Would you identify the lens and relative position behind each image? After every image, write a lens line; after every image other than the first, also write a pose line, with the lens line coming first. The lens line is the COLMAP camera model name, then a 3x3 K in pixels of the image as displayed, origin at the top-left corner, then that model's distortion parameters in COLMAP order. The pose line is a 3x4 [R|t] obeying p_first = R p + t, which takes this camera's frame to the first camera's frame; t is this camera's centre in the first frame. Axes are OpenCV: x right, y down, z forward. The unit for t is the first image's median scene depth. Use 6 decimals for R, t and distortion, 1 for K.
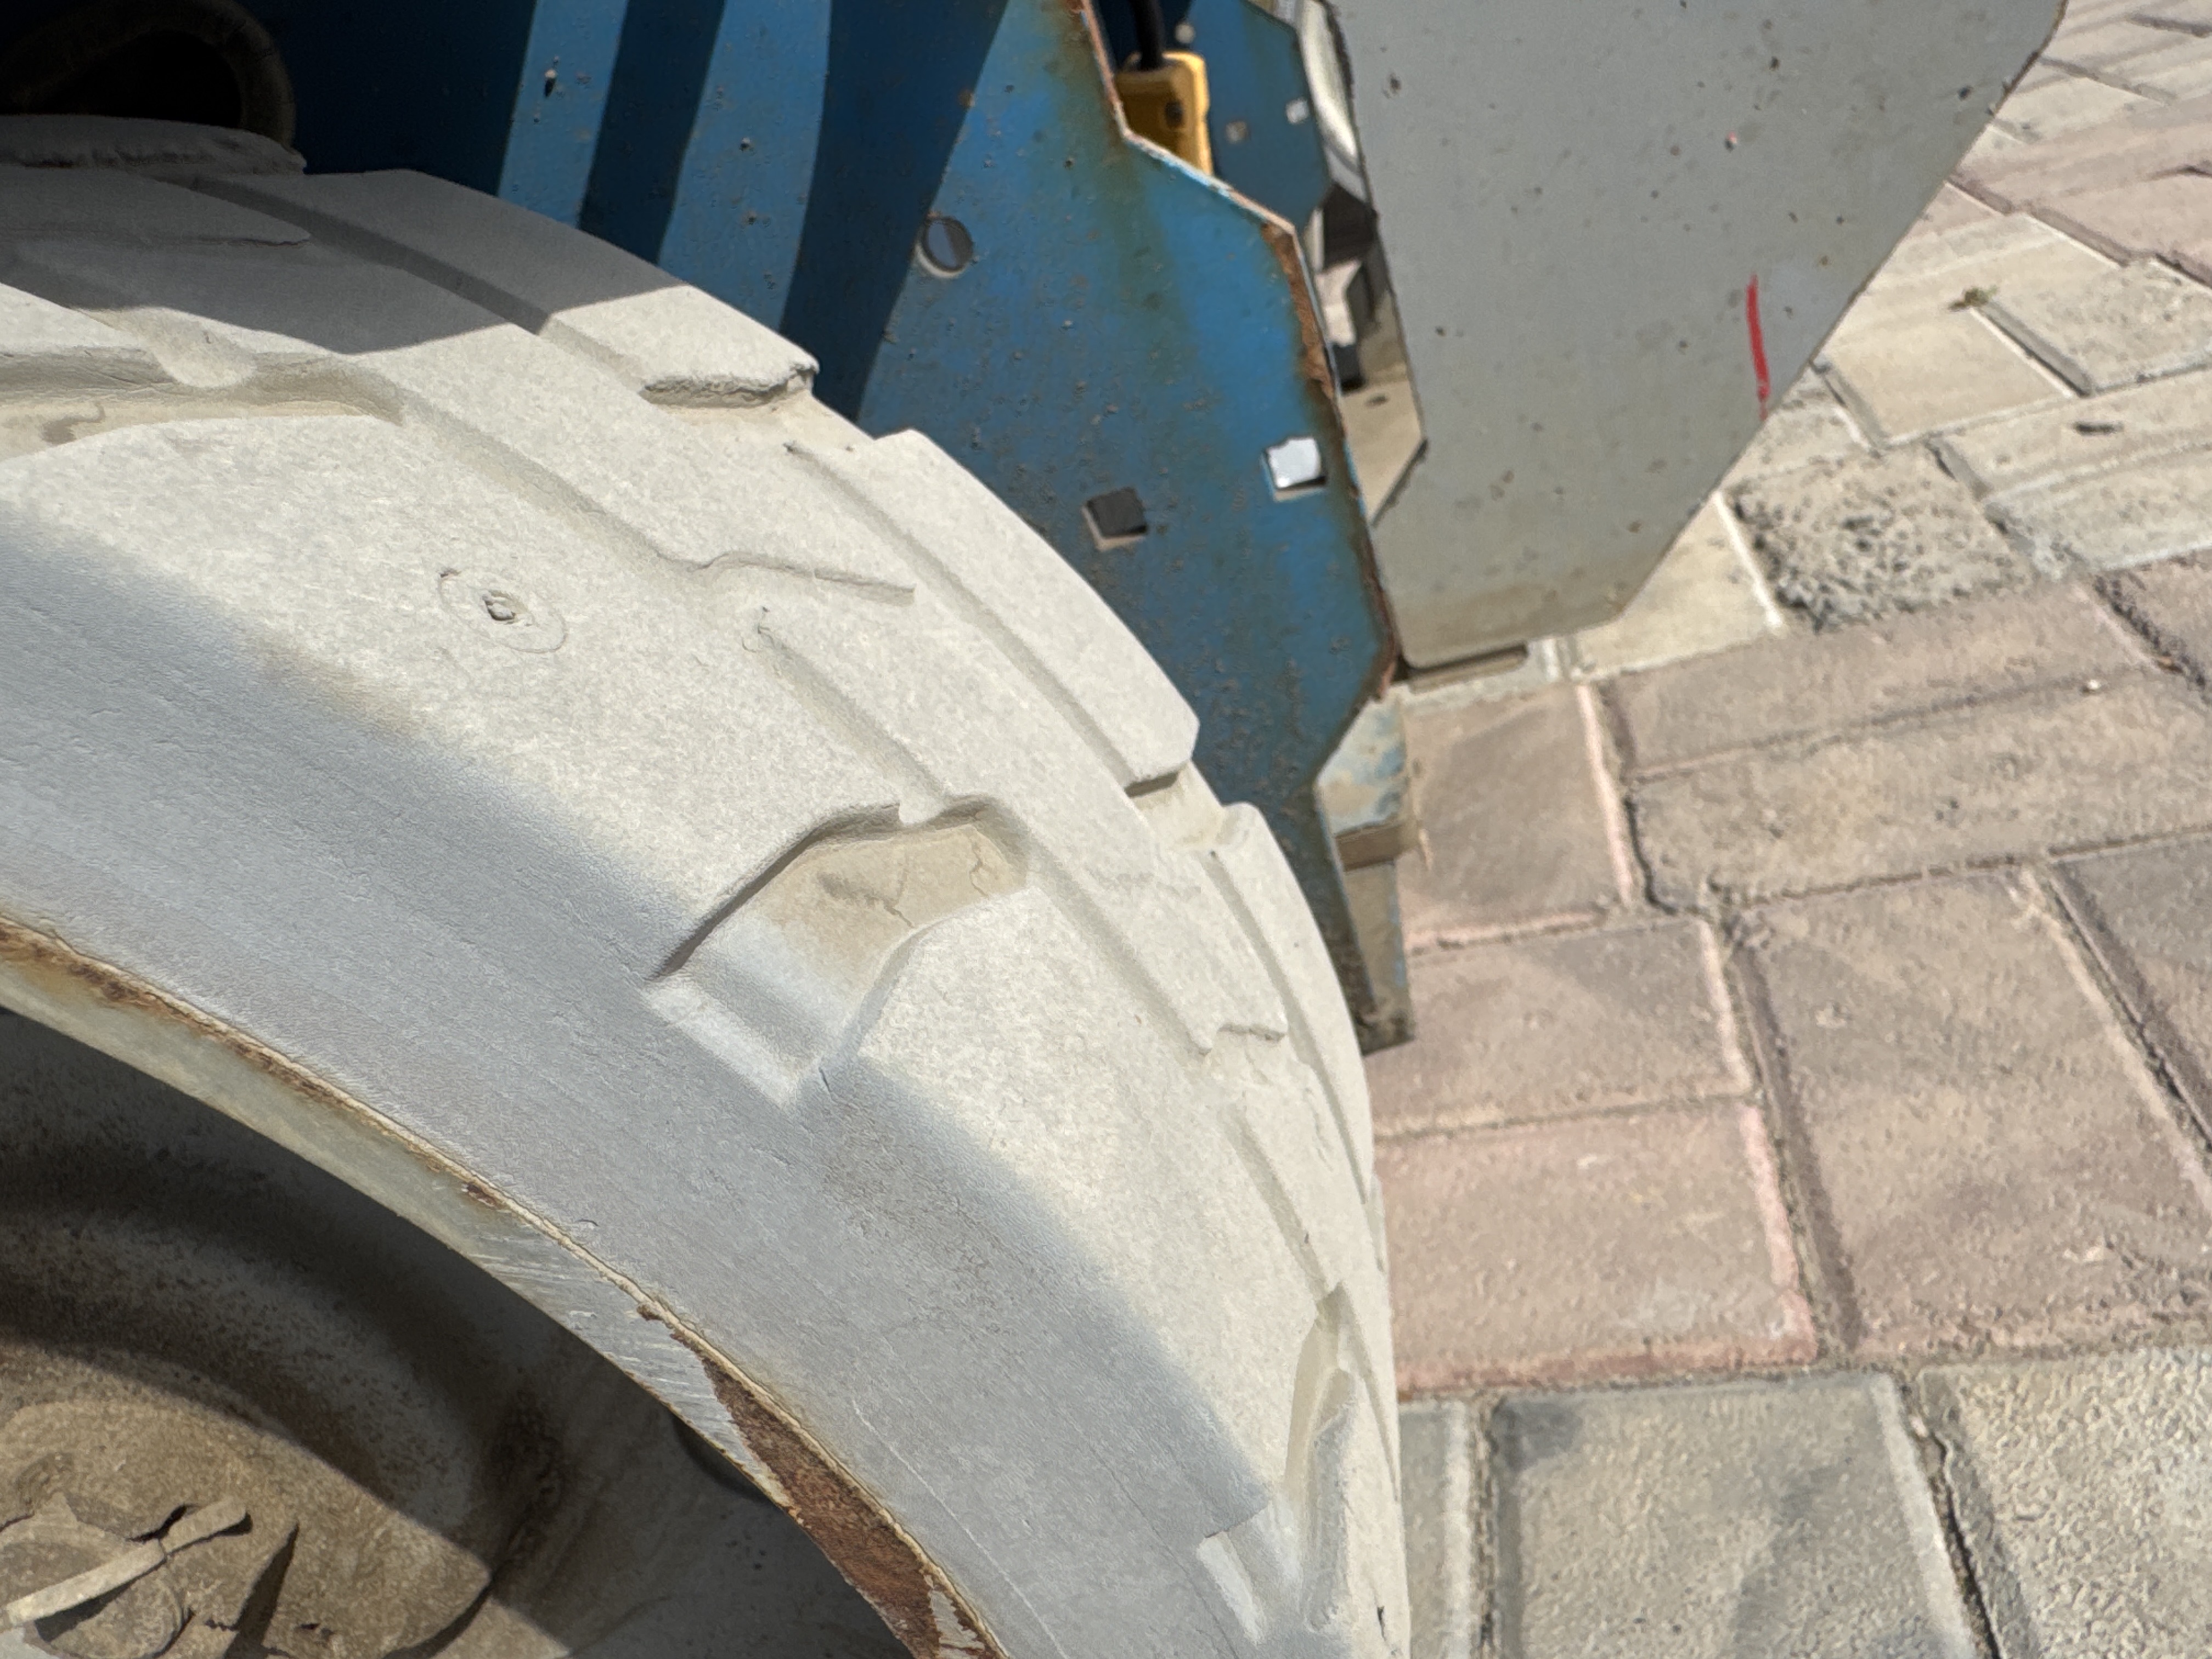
lens RADIAL K [[1593.0, 0, 1114.5], [0, 1593.0, 837.2], [0, 0, 1]] dist [-0.010118, 0.003864]
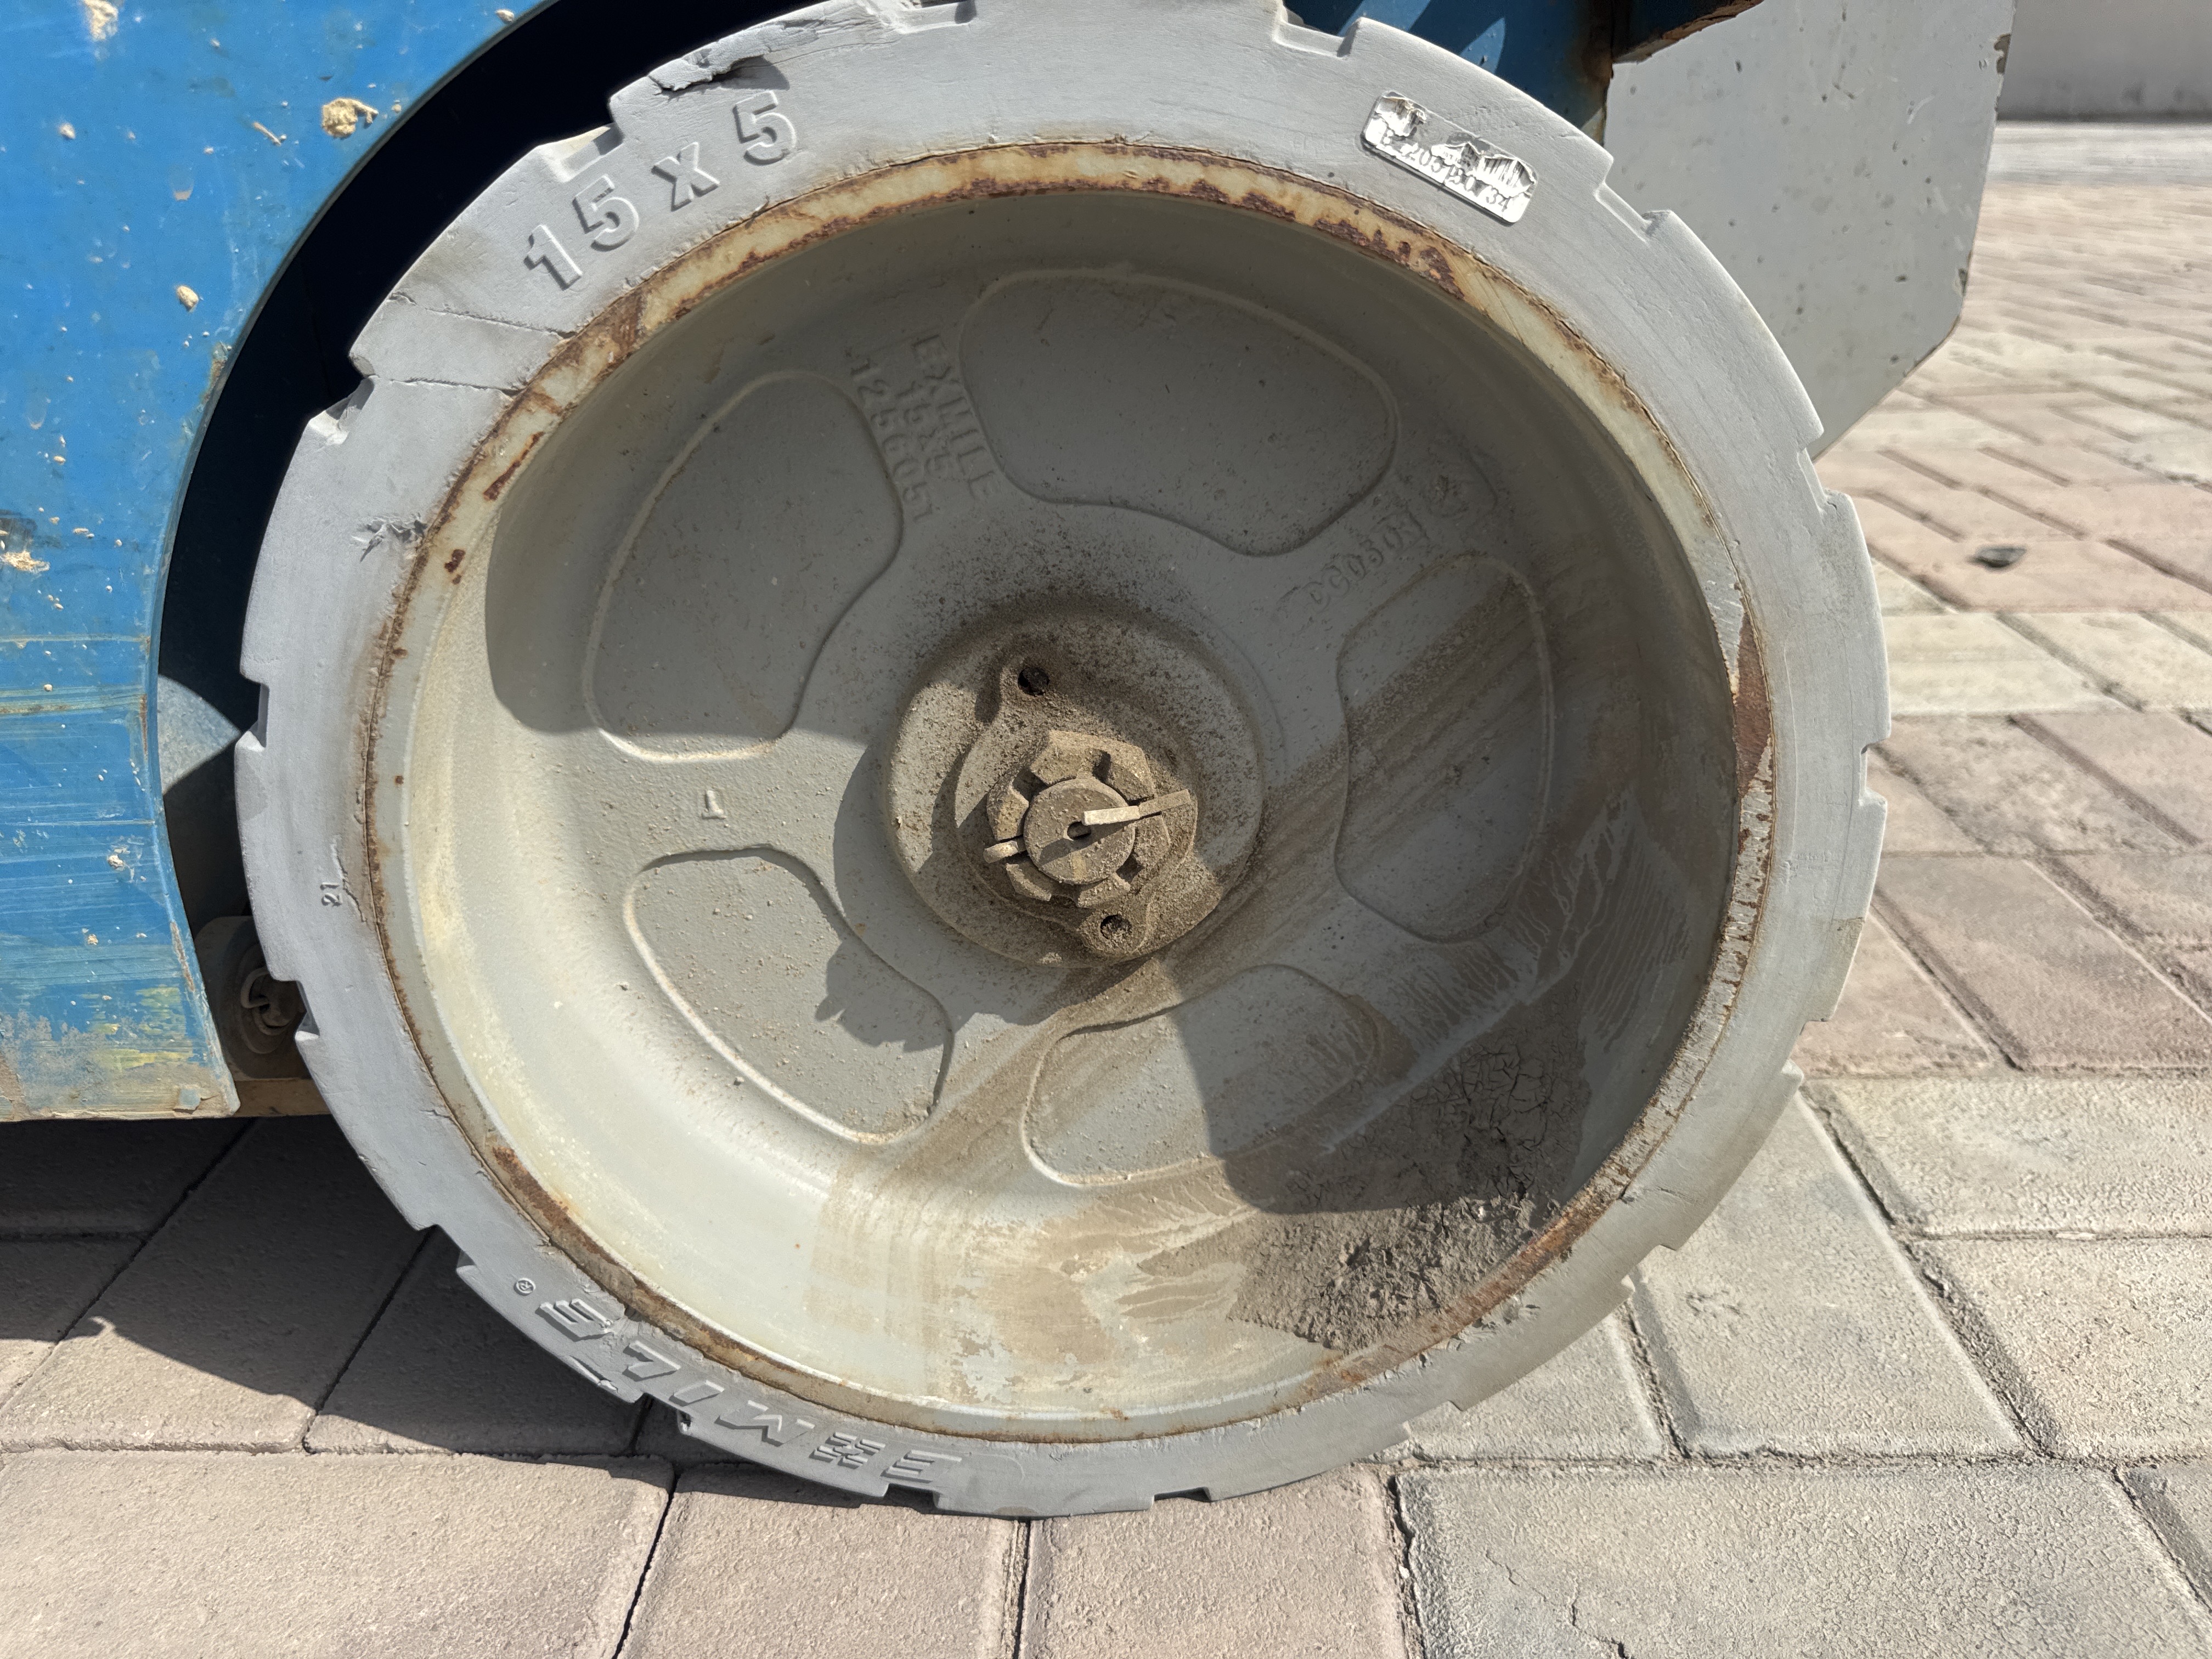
lens RADIAL K [[1636.2, 0, 1097.5], [0, 1636.2, 856.9], [0, 0, 1]] dist [-0.035150, 0.021141]
pose [[0.950982, 0.193427, 0.241285, -0.651989], [-0.172088, 0.979276, -0.106786, 0.422388], [-0.256940, 0.060029, 0.964561, -0.451847]]
